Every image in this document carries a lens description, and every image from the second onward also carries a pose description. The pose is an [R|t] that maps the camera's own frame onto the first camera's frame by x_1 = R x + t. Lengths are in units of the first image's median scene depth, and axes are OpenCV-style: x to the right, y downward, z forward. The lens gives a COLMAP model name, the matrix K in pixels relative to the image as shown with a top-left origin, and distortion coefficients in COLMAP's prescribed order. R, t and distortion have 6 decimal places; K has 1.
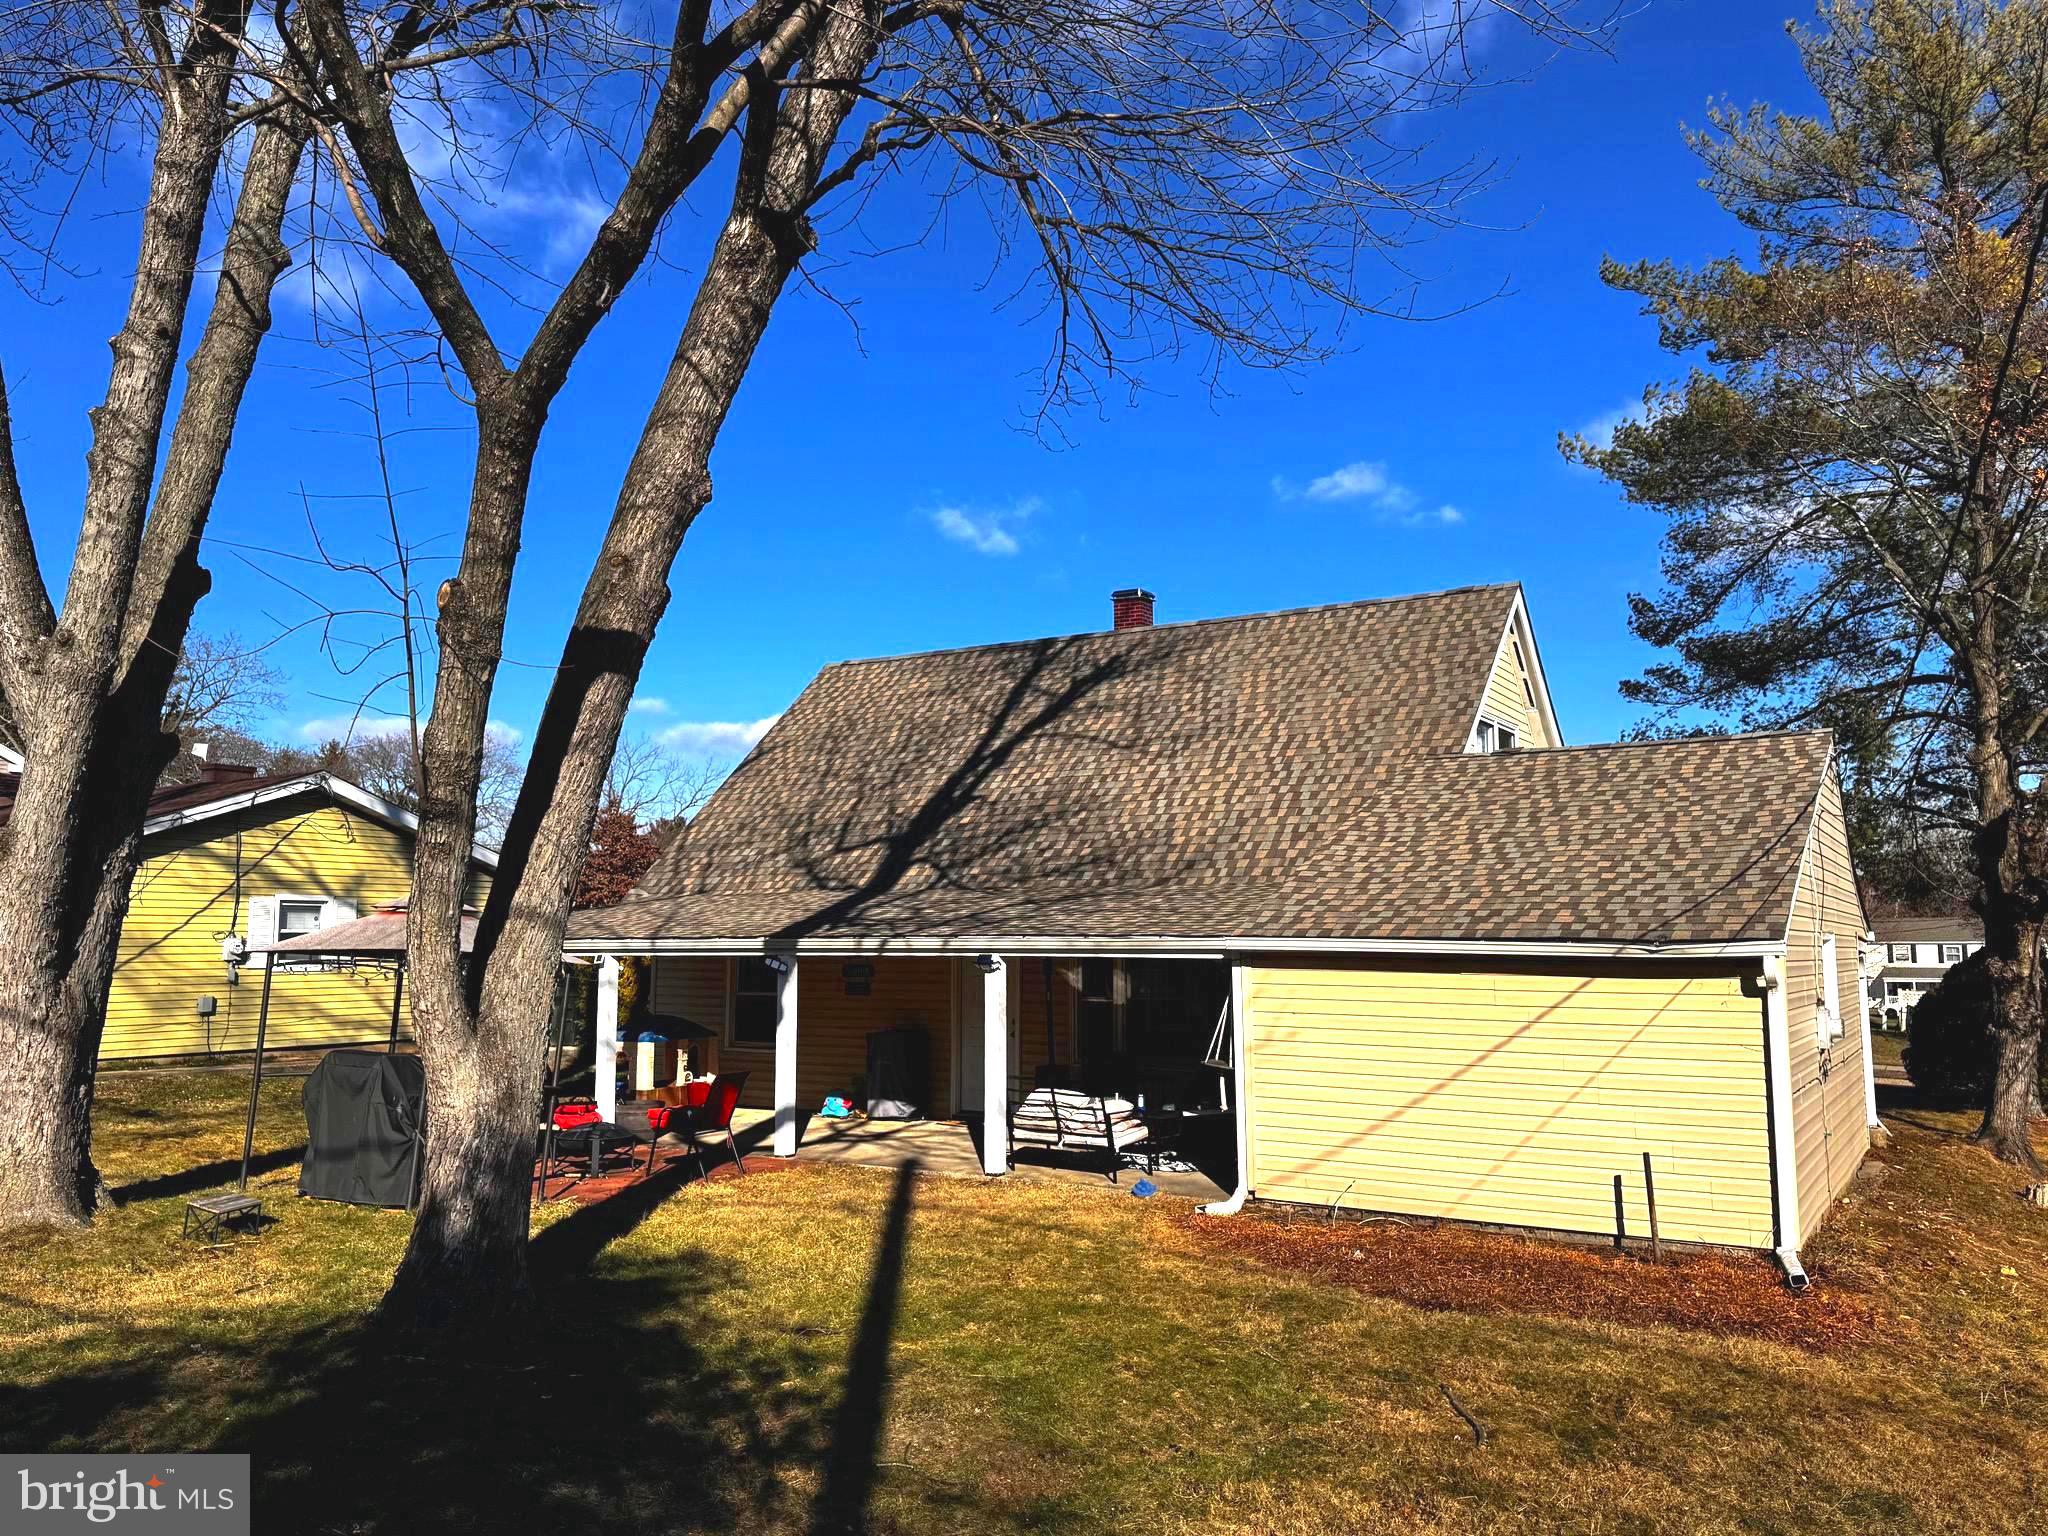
lens RADIAL K [[1576.6, 0, 1025.6], [0, 1576.6, 767.4], [0, 0, 1]] dist [0.033830, -0.020601]
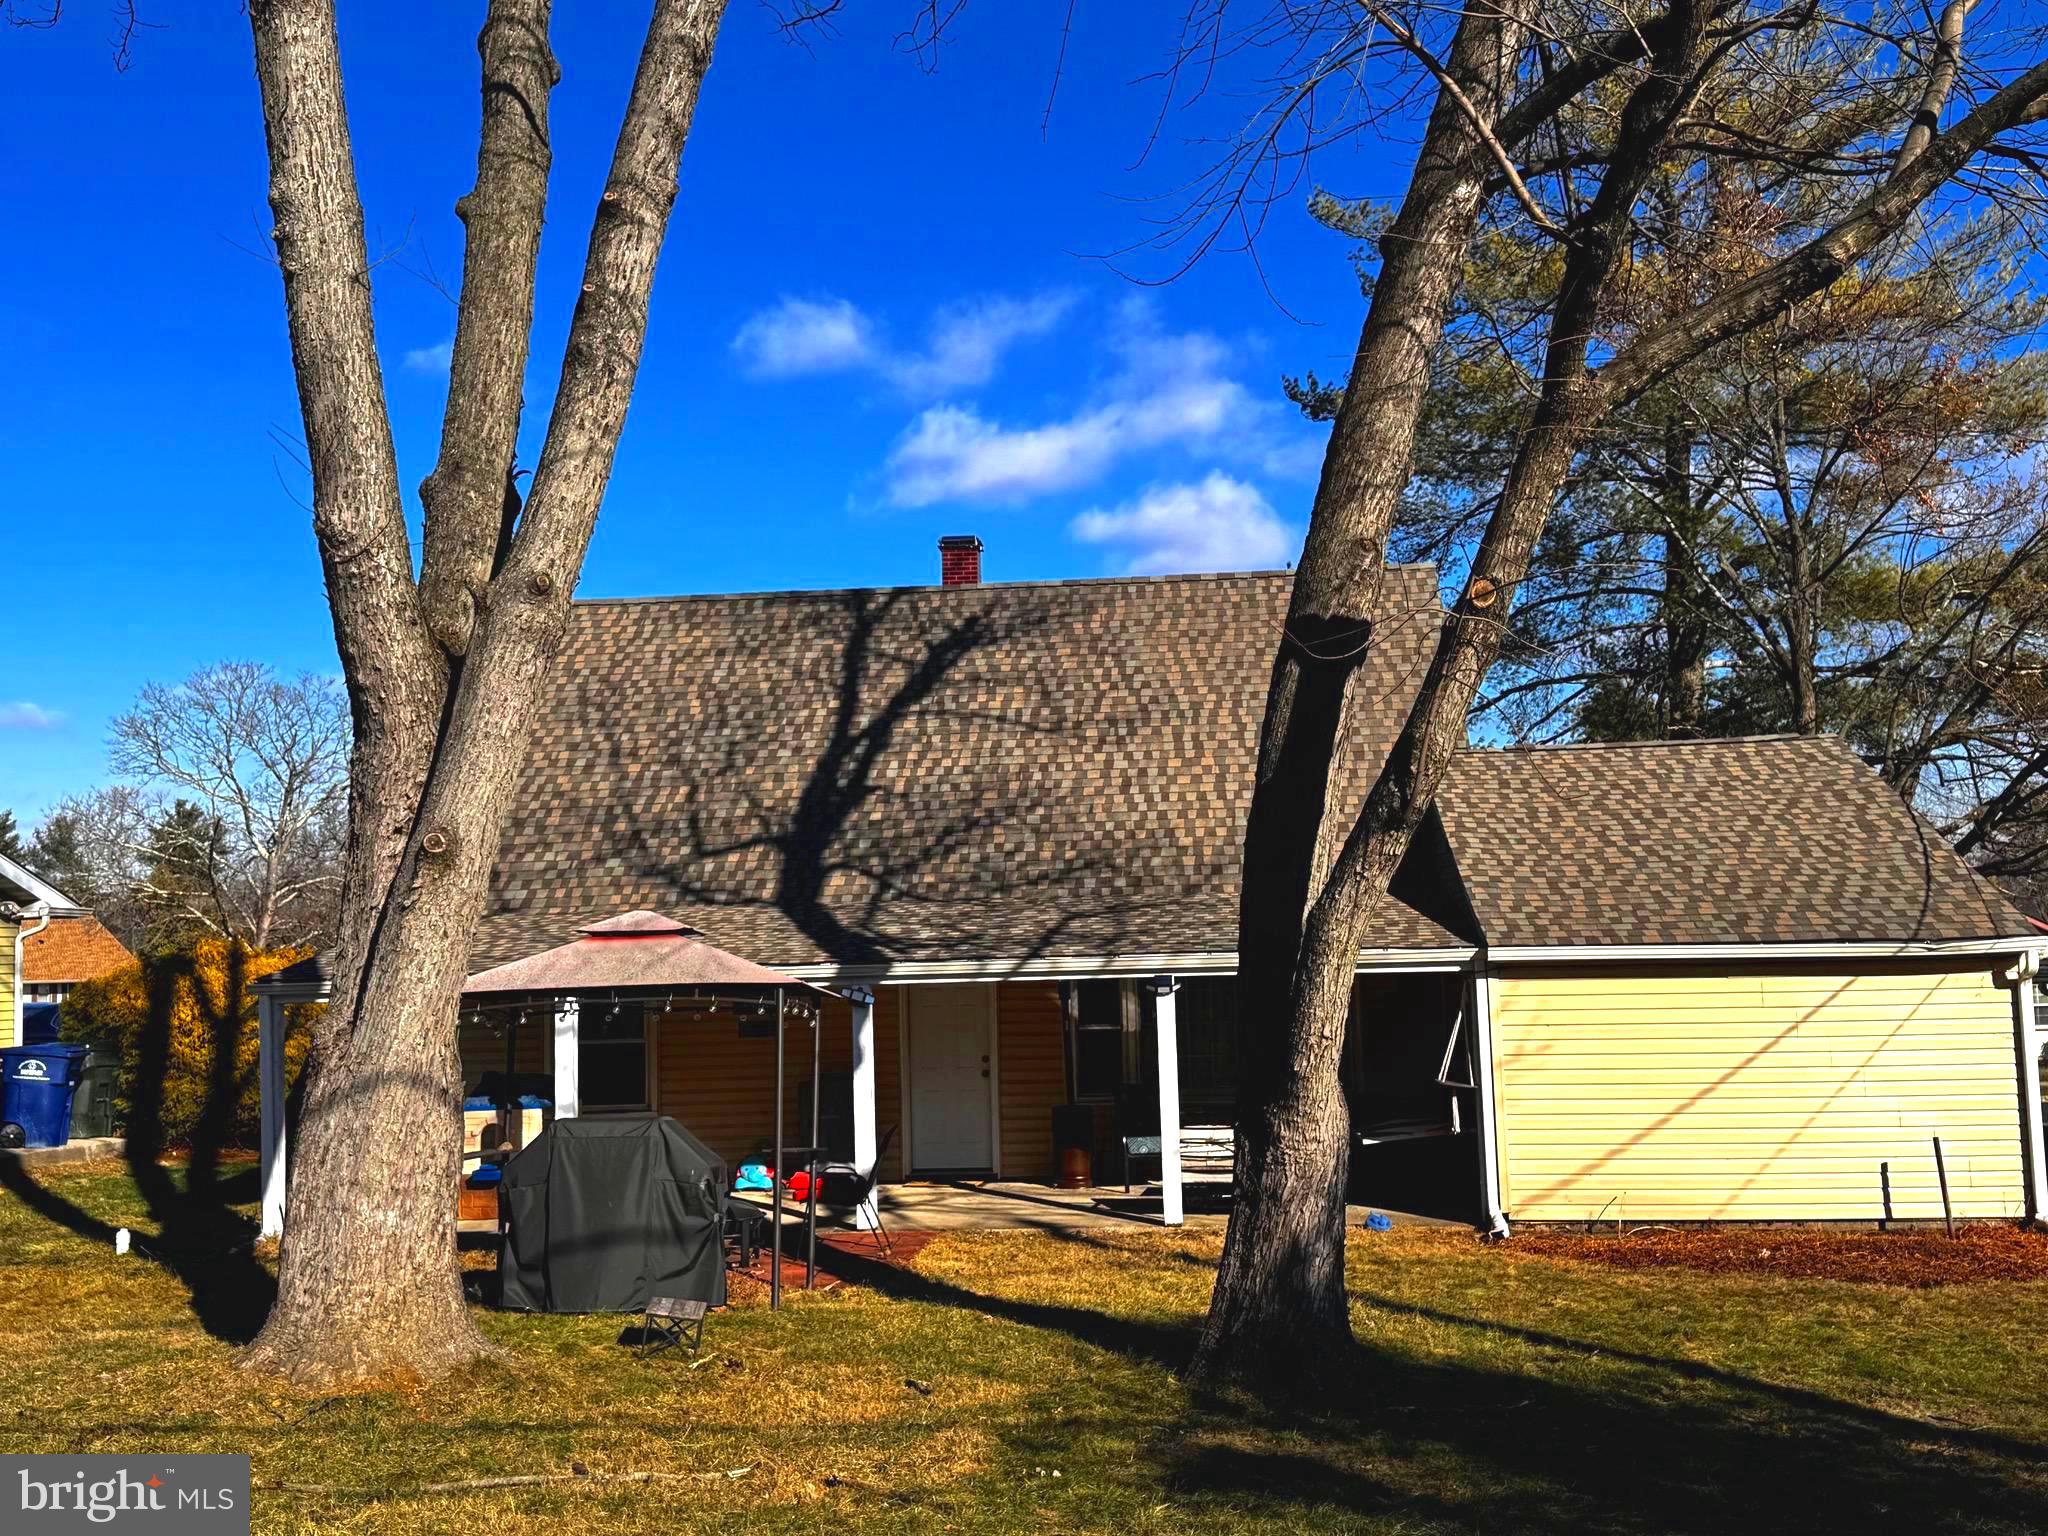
lens RADIAL K [[2107.2, 0, 1022.3], [0, 2107.2, 775.0], [0, 0, 1]] dist [0.050493, 0.000000]
pose [[0.896632, 0.012302, 0.442606, -0.615994], [-0.020973, 0.999672, 0.014703, -0.007147], [-0.442280, -0.022466, 0.896596, -0.006161]]
